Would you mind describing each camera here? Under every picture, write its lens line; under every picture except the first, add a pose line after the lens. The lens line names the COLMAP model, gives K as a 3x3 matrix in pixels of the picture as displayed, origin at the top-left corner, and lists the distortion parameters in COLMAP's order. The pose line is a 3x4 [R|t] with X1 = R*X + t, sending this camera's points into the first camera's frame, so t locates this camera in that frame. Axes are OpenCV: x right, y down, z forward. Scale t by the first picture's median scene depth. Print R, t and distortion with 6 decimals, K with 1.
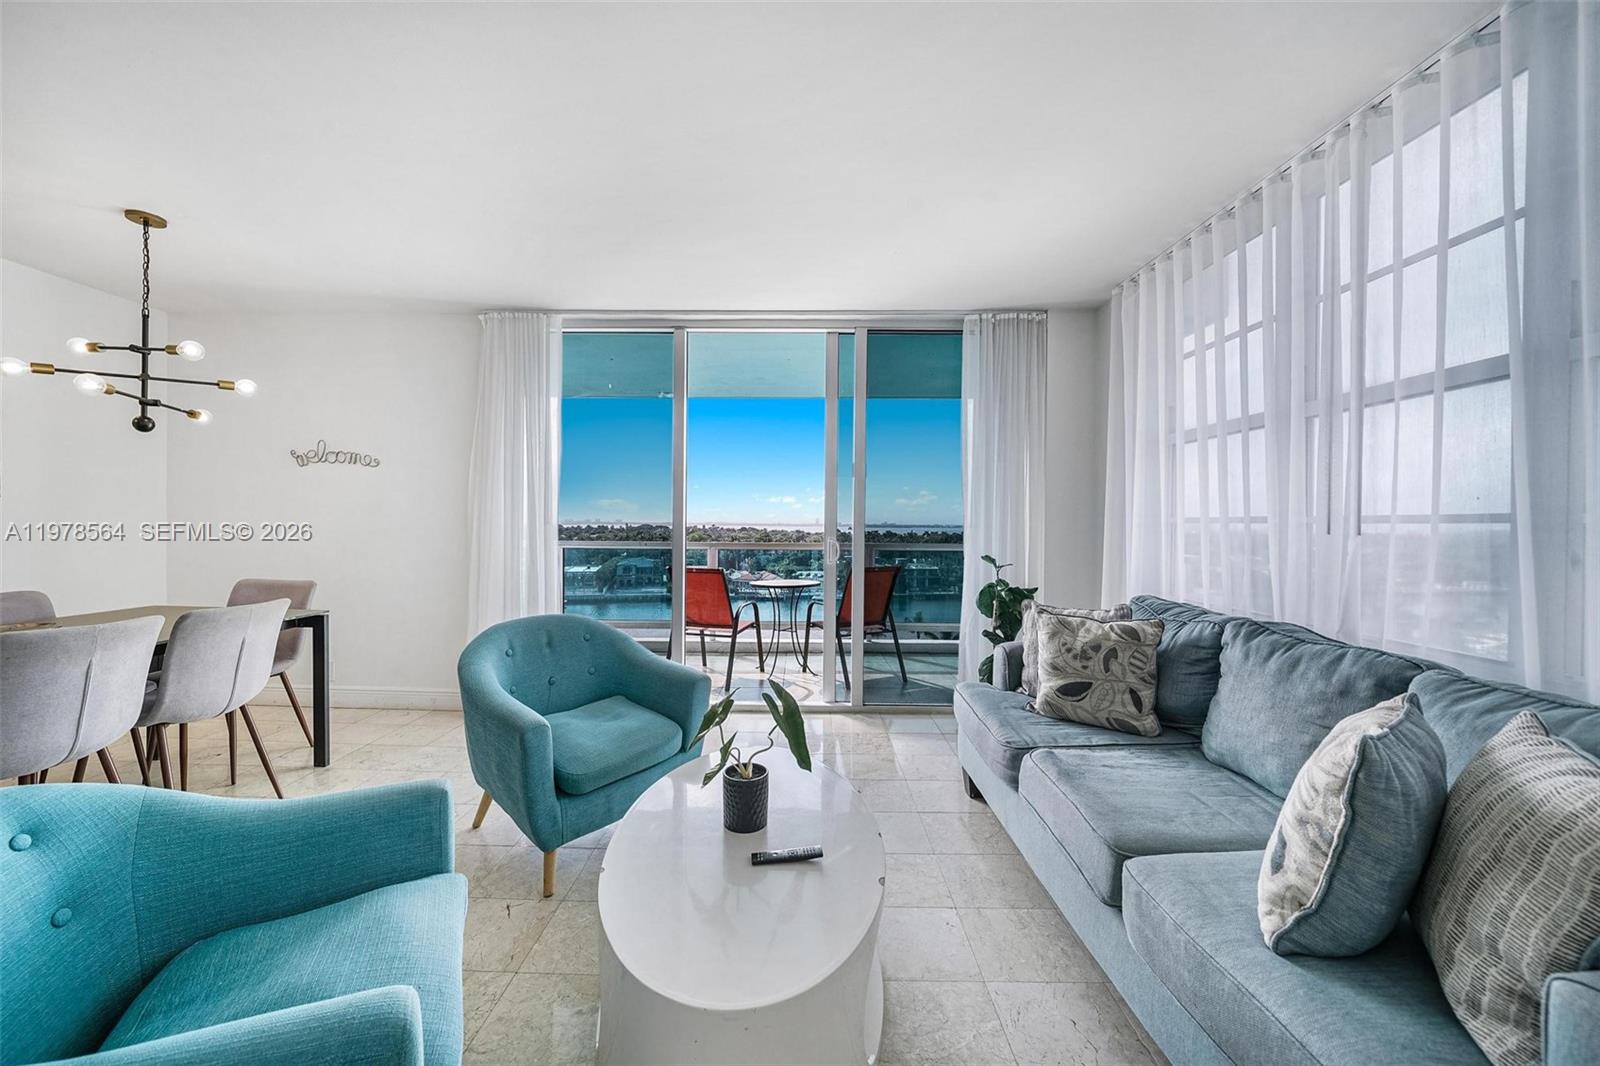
lens RADIAL K [[602.2, 0, 790.6], [0, 602.2, 533.8], [0, 0, 1]] dist [-0.013207, 0.000206]
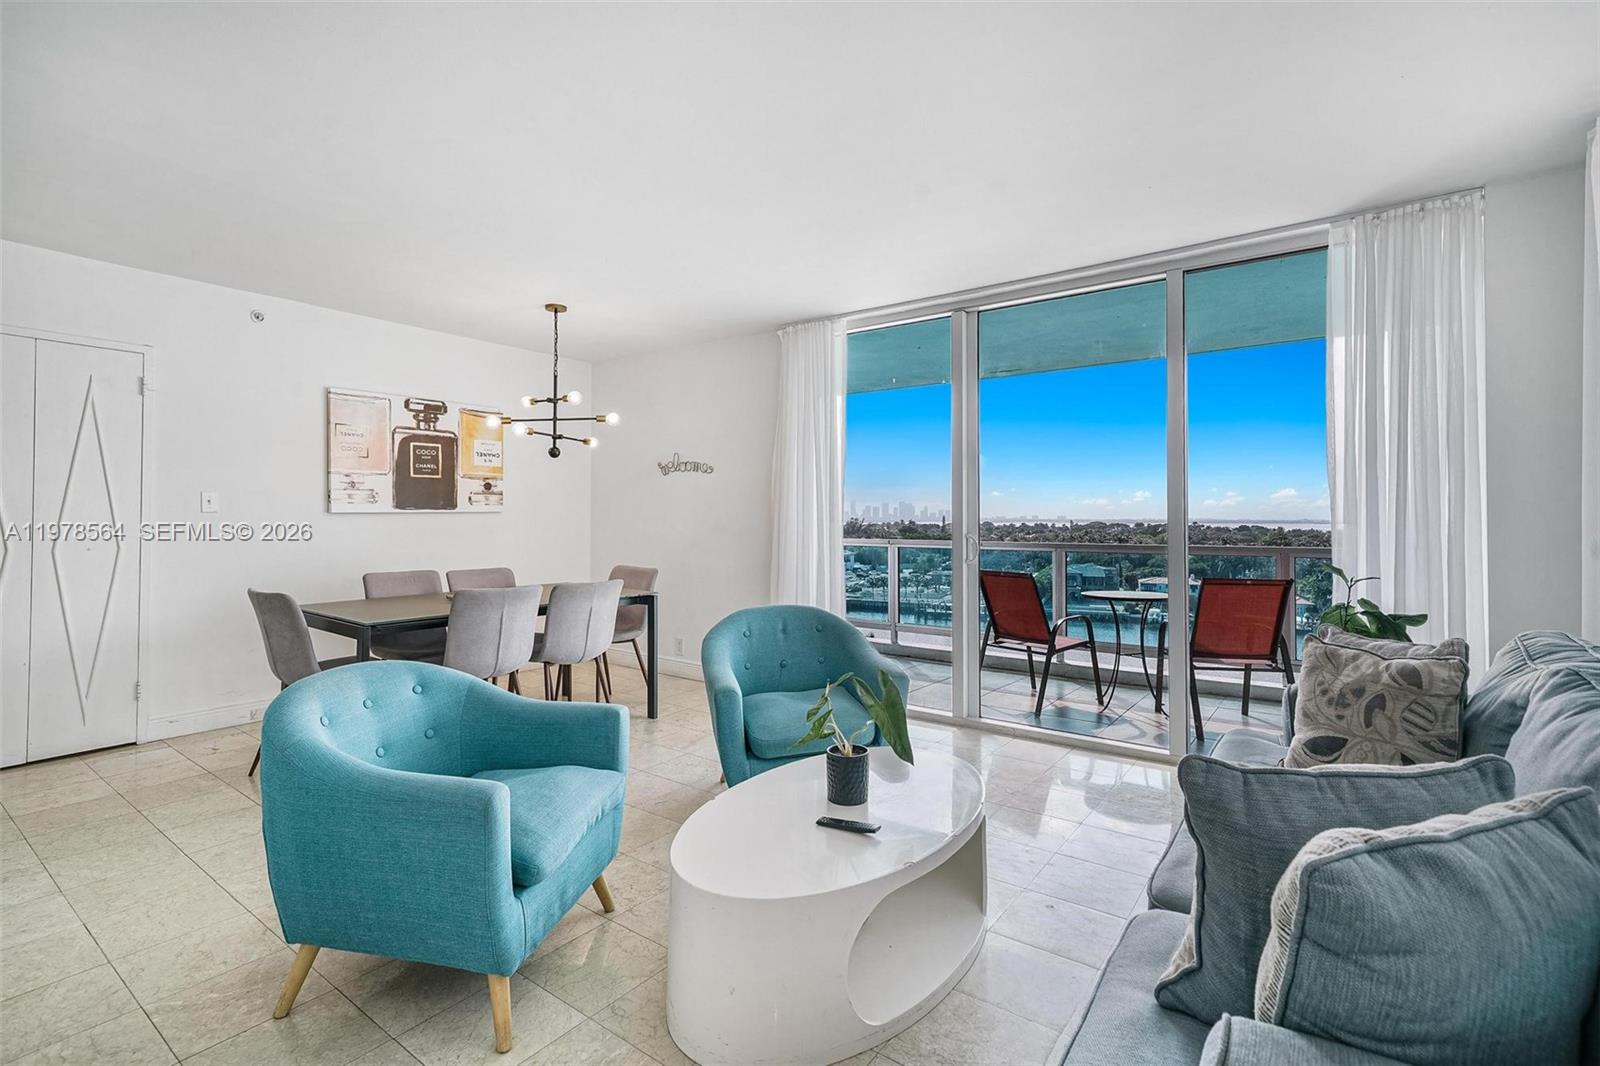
lens RADIAL K [[737.5, 0, 796.8], [0, 737.5, 513.2], [0, 0, 1]] dist [0.003167, 0.000207]
pose [[0.812245, -0.011555, -0.583201, 0.397868], [-0.004806, 0.999637, -0.026500, 0.003741], [0.583296, 0.024327, 0.811895, -0.087462]]
